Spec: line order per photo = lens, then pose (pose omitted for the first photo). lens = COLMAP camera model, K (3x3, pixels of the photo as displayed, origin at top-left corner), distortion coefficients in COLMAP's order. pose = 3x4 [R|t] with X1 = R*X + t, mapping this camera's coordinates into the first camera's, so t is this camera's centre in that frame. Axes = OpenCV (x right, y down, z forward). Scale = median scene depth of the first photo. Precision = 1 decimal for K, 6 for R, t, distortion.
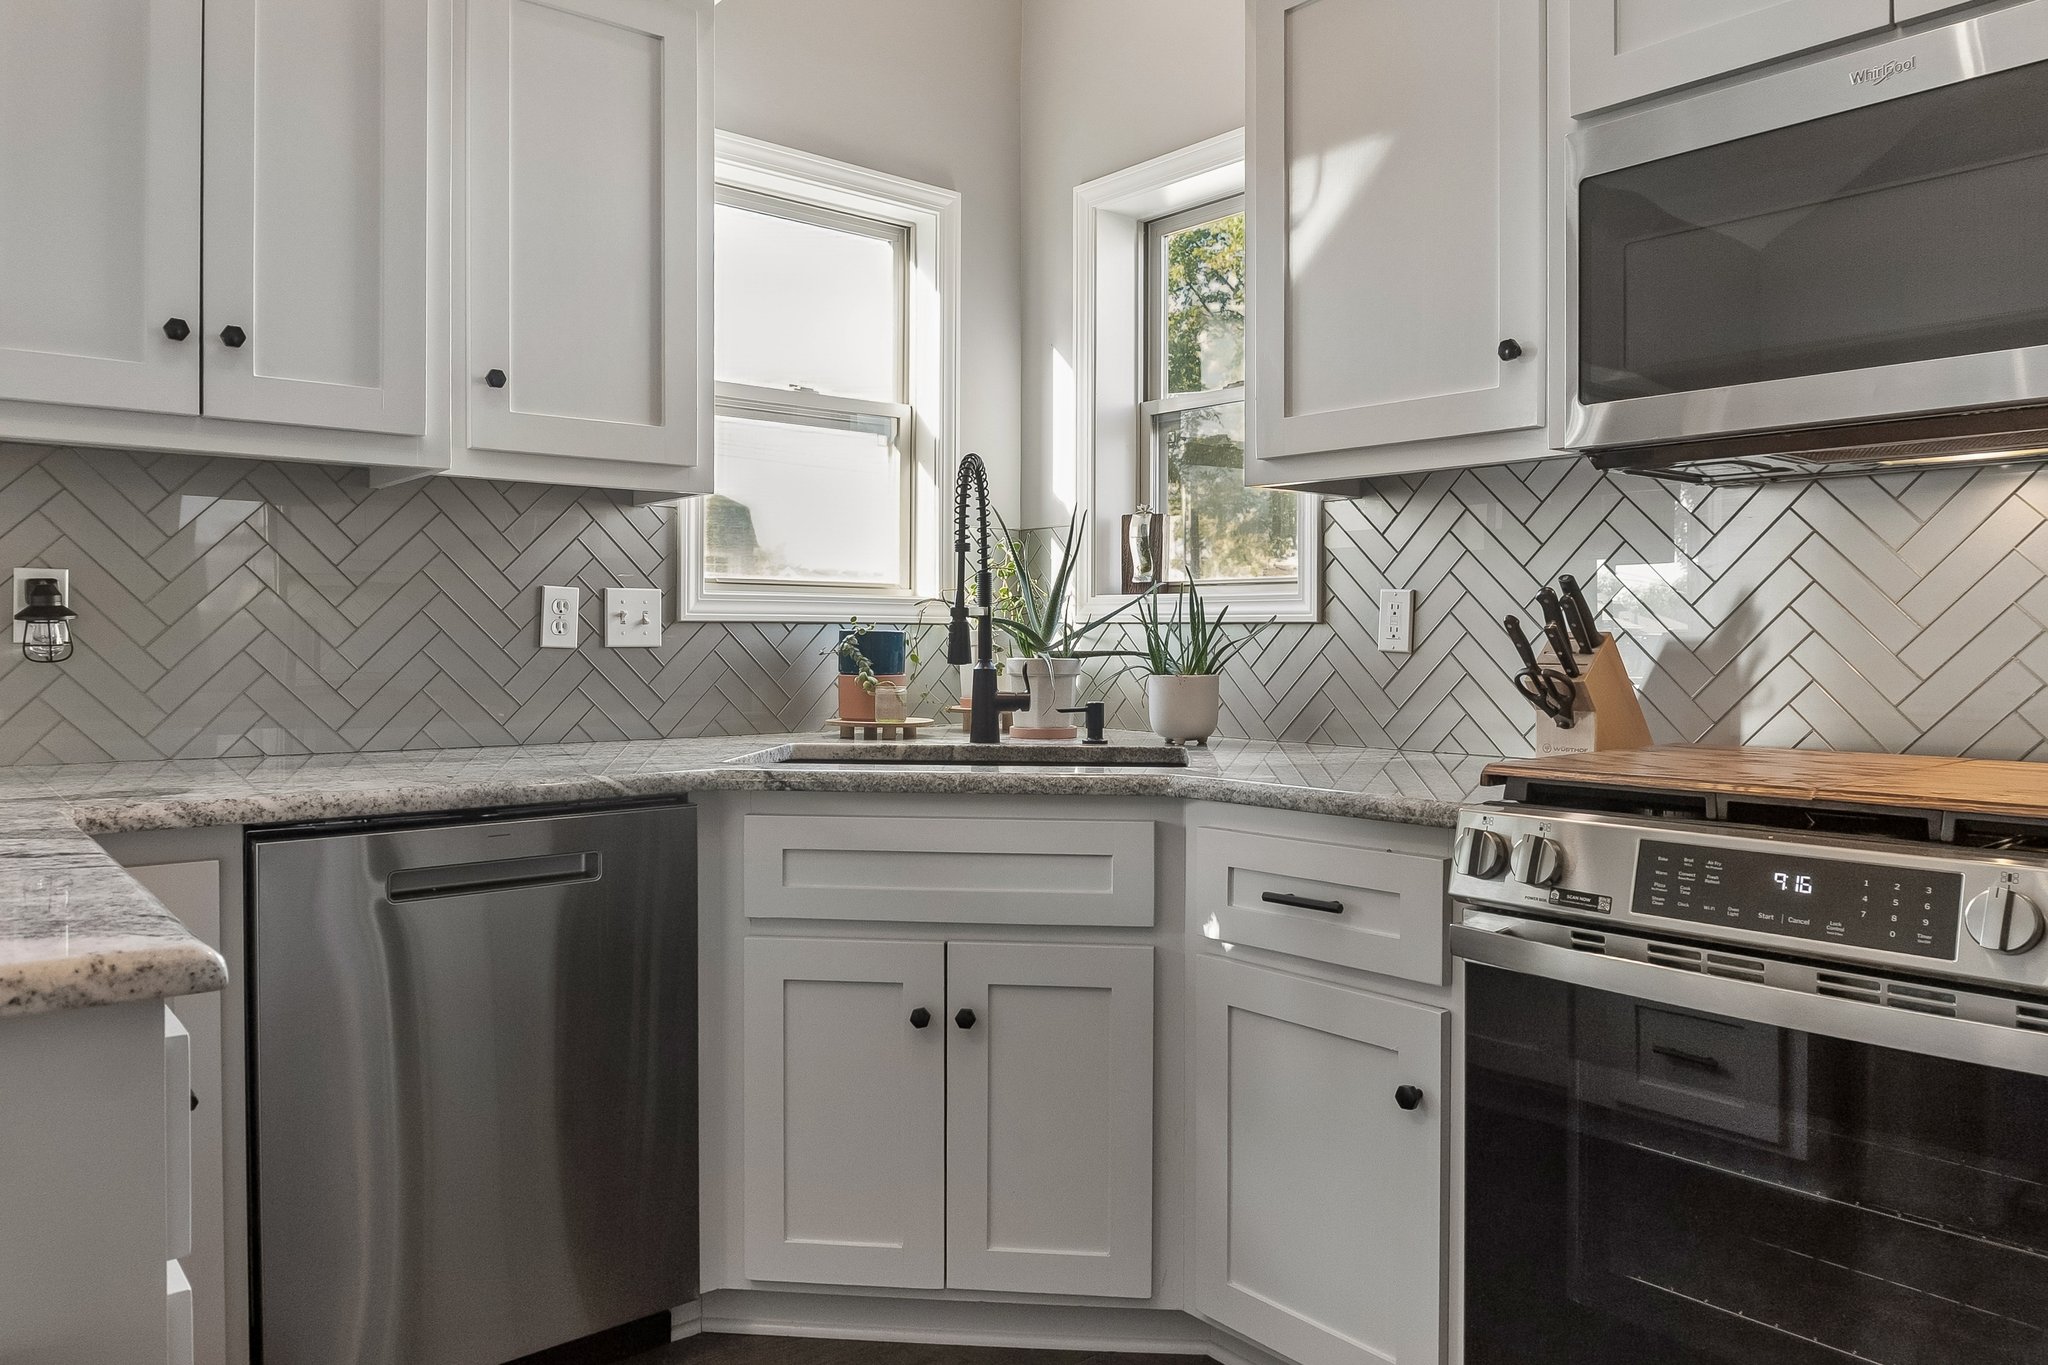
lens RADIAL K [[1385.0, 0, 1042.8], [0, 1385.0, 667.0], [0, 0, 1]] dist [-0.026135, 0.002586]
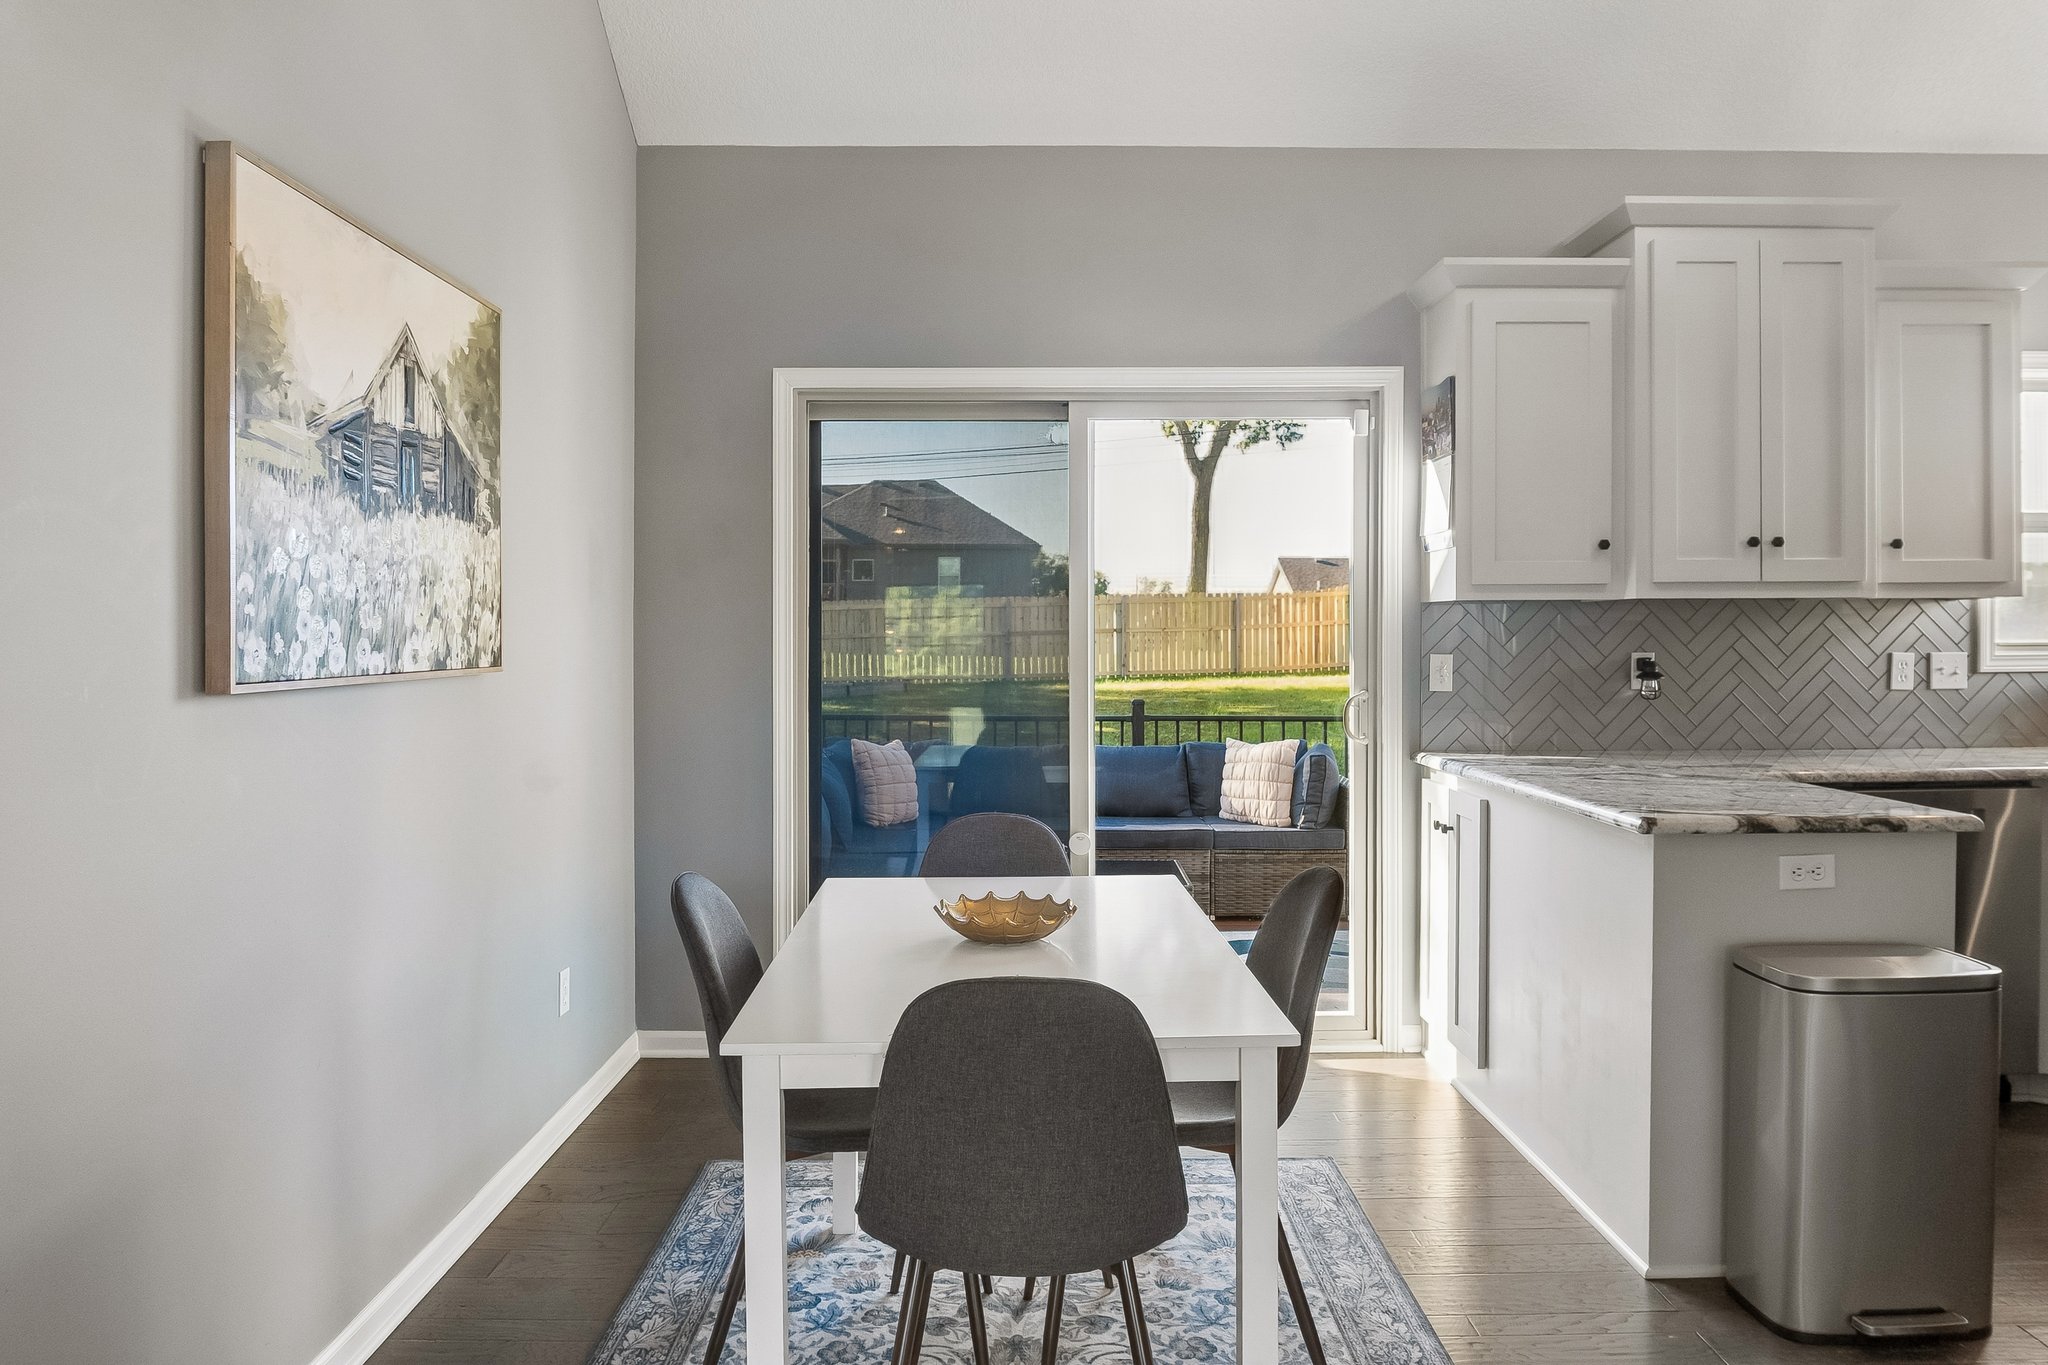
lens RADIAL K [[1385.0, 0, 1027.5], [0, 1385.0, 659.7], [0, 0, 1]] dist [-0.026135, 0.002586]
pose [[0.771419, -0.002107, -0.636324, -0.135251], [-0.000492, 0.999992, -0.003908, -0.051205], [0.636327, 0.003328, 0.771412, -1.097814]]
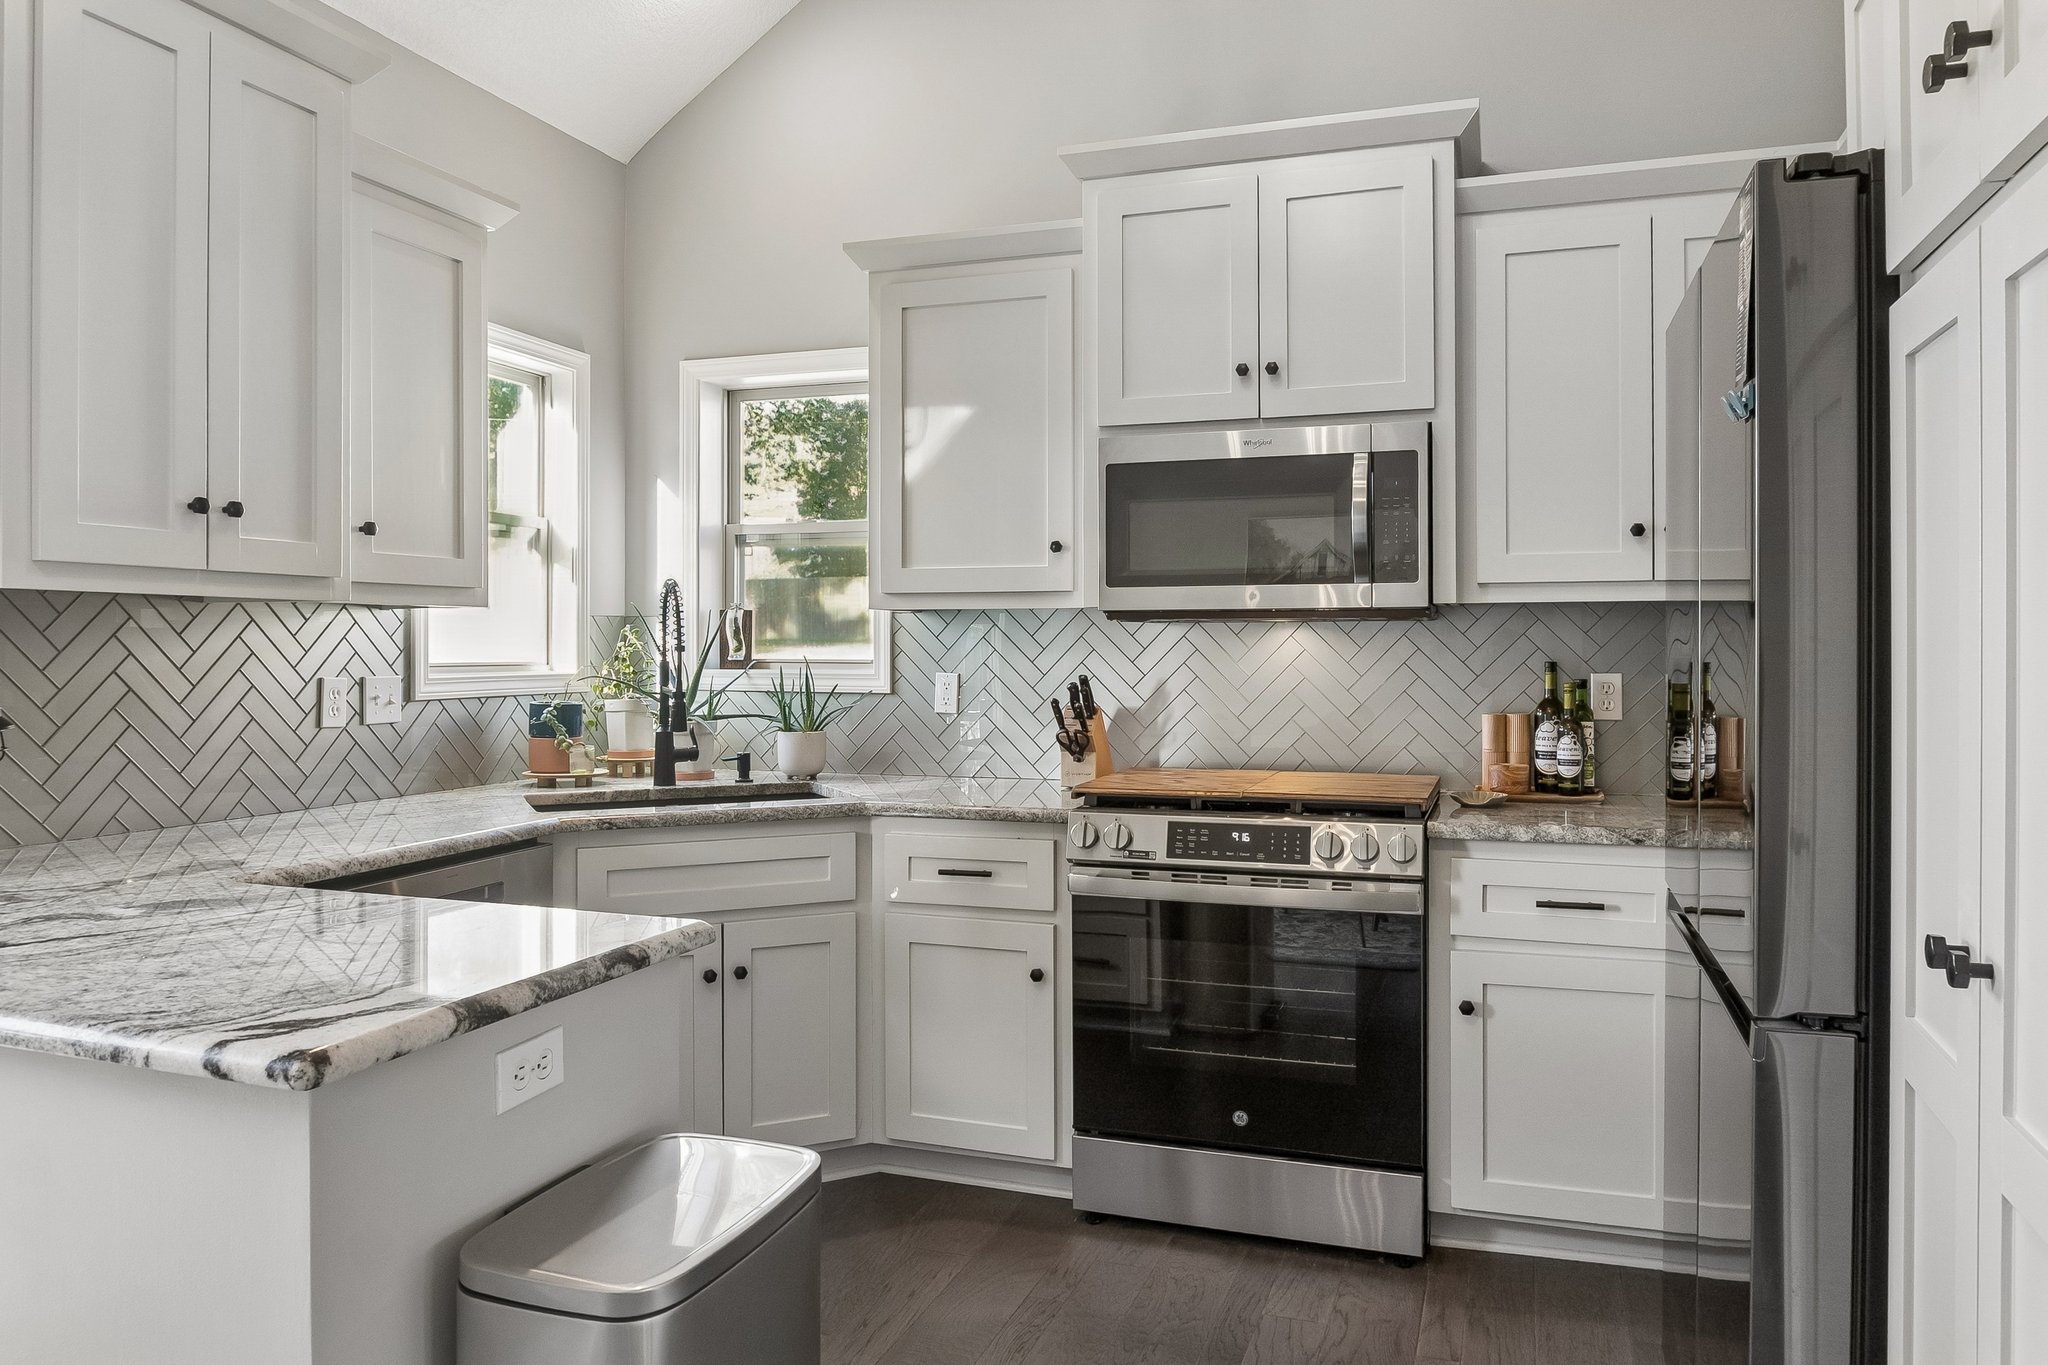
lens RADIAL K [[1385.0, 0, 1018.6], [0, 1385.0, 649.5], [0, 0, 1]] dist [-0.026135, 0.002586]
pose [[0.858814, -0.004812, 0.512265, -0.538052], [0.012515, 0.999855, -0.011589, -0.072217], [-0.512135, 0.016364, 0.858749, -0.429788]]
